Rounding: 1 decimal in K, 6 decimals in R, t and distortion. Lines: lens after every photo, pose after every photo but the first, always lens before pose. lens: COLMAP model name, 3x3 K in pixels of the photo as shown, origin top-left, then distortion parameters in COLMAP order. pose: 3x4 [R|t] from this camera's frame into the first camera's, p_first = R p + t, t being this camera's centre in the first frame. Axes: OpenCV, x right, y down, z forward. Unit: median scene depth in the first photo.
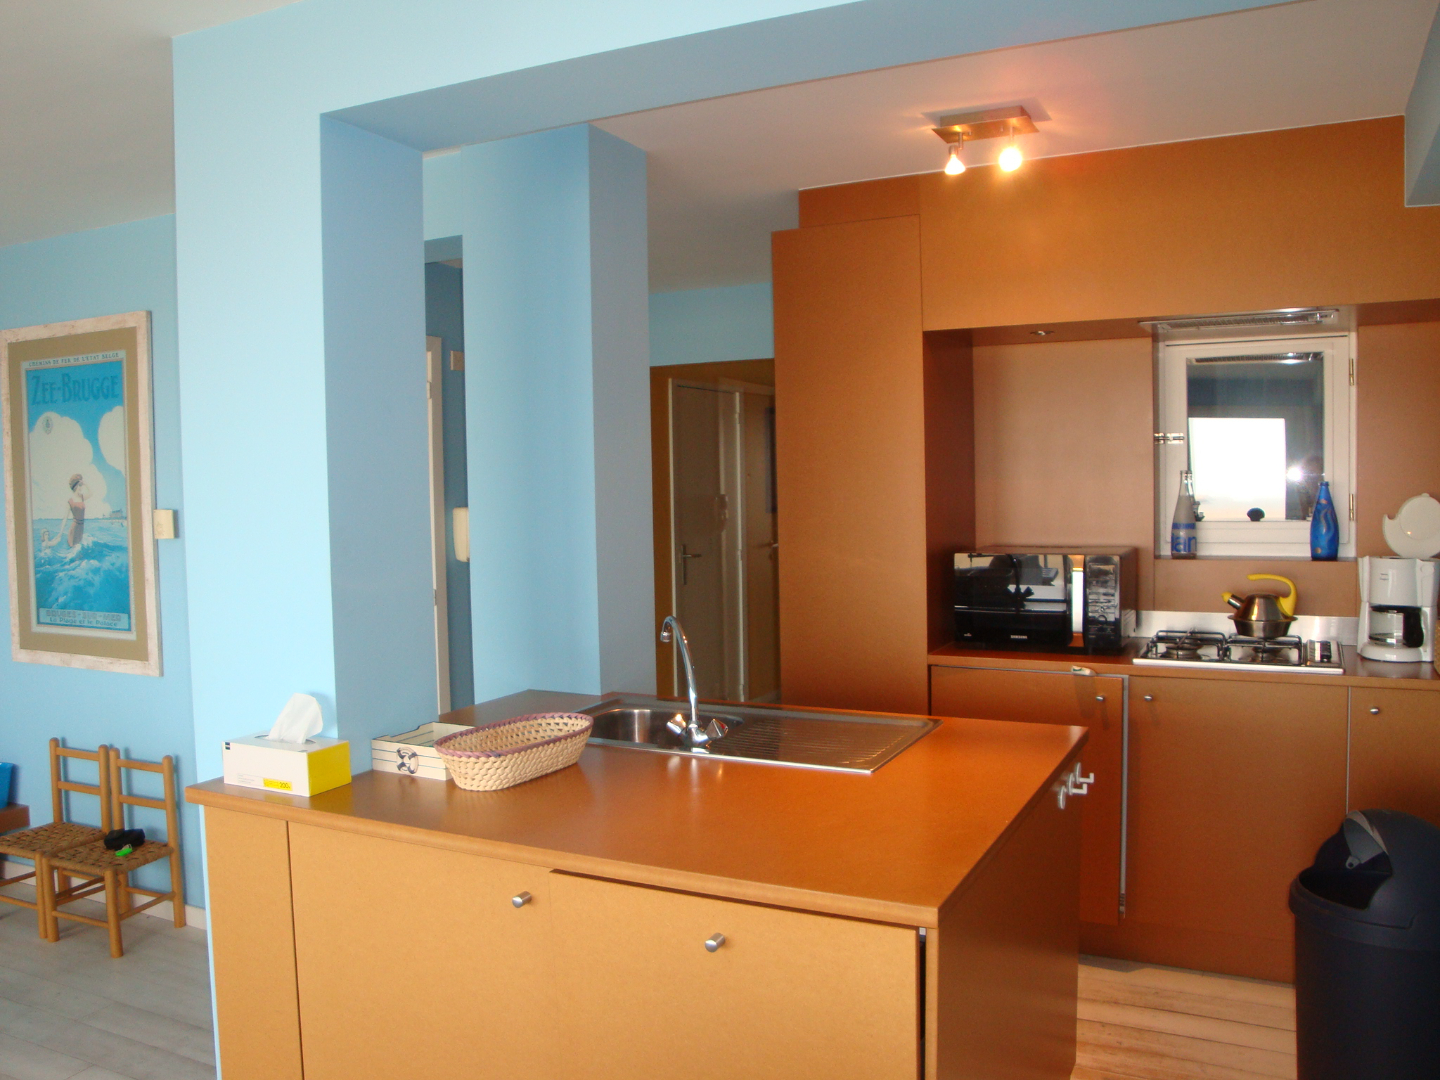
lens RADIAL K [[1202.7, 0, 720.0], [0, 1202.7, 540.0], [0, 0, 1]] dist [-0.111006, 0.014103]
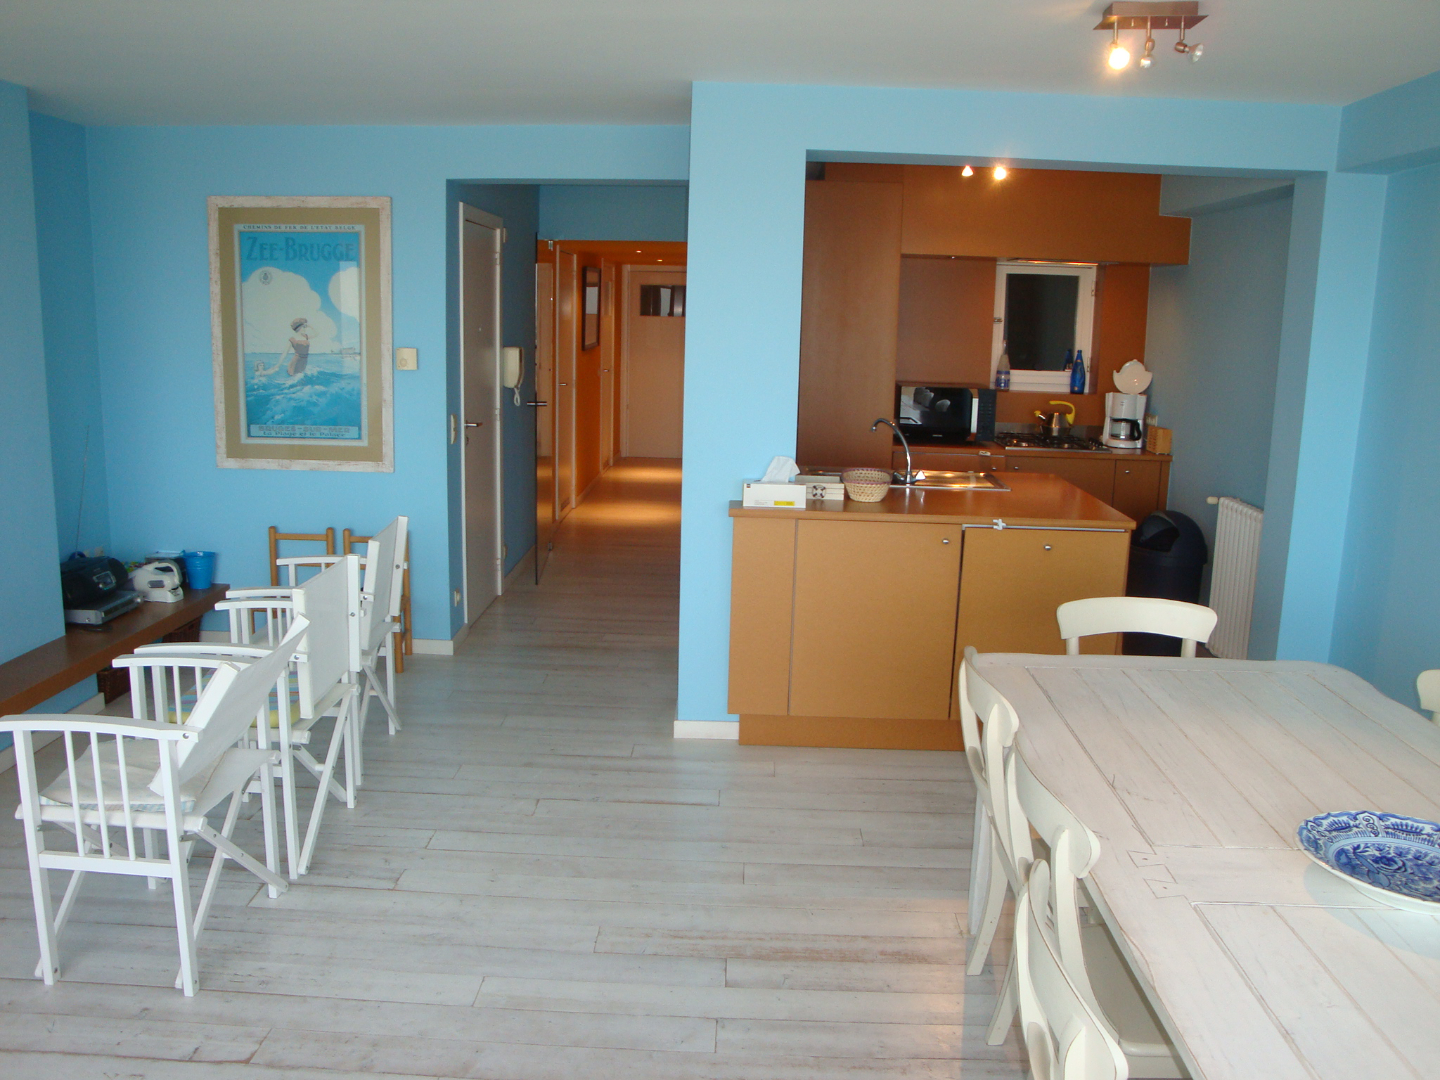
lens RADIAL K [[1202.7, 0, 720.0], [0, 1202.7, 540.0], [0, 0, 1]] dist [-0.111006, 0.014103]
pose [[0.900273, -0.044131, 0.433084, -0.713848], [-0.017106, 0.990494, 0.136489, -0.000384], [-0.434990, -0.130285, 0.890960, -0.388470]]
